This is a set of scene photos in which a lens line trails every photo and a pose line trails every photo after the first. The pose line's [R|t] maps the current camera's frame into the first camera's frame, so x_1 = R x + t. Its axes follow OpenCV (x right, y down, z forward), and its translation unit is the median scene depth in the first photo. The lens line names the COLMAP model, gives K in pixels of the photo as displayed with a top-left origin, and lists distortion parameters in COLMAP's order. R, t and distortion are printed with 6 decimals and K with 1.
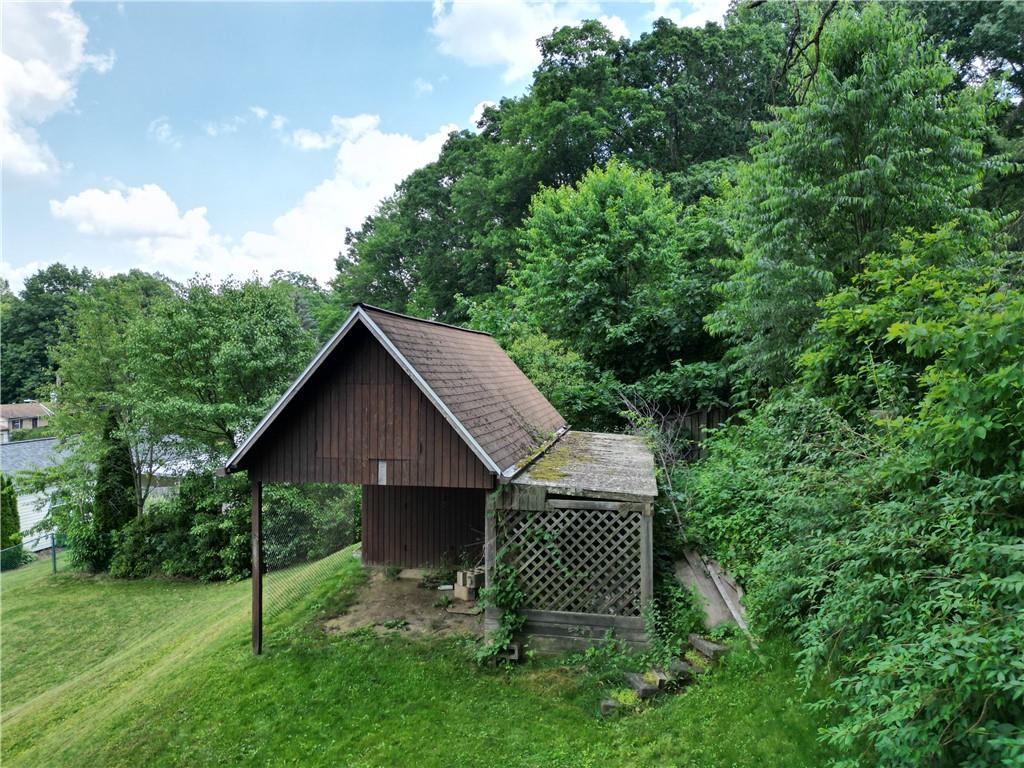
lens RADIAL K [[714.7, 0, 511.4], [0, 714.7, 381.7], [0, 0, 1]] dist [0.068824, -0.062164]
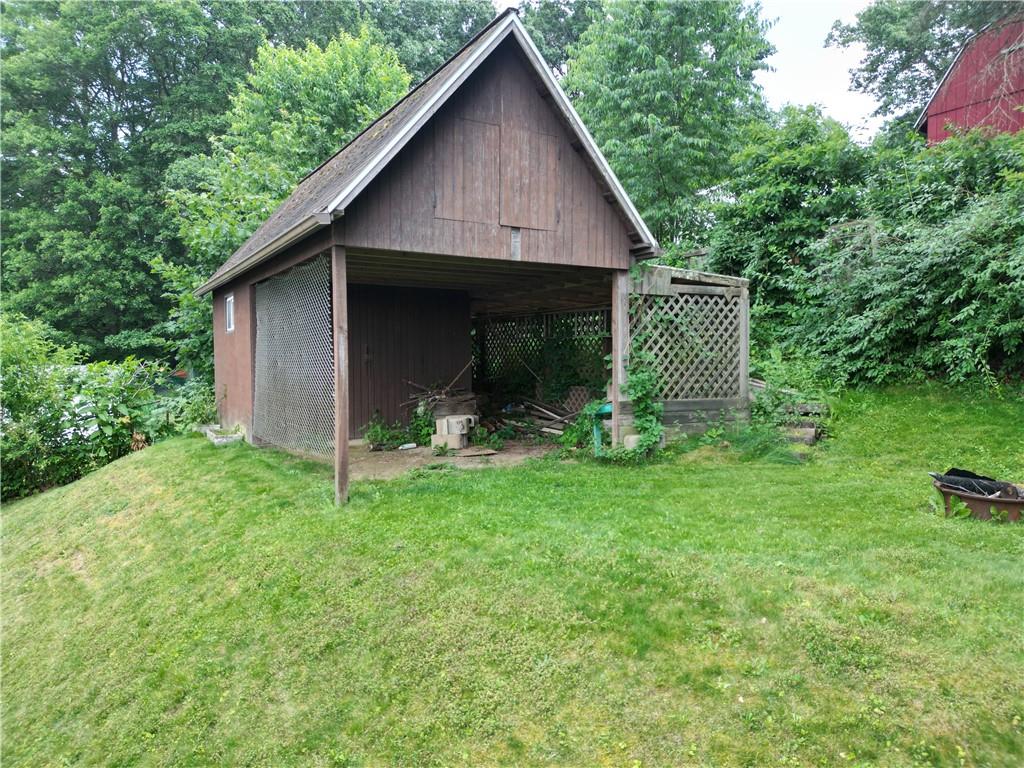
lens RADIAL K [[714.7, 0, 512.3], [0, 714.7, 385.1], [0, 0, 1]] dist [0.068824, -0.062164]
pose [[0.744654, -0.023119, 0.667050, -0.742051], [0.017717, 0.999732, 0.014871, 0.281112], [-0.667216, 0.000744, 0.744864, 0.434831]]
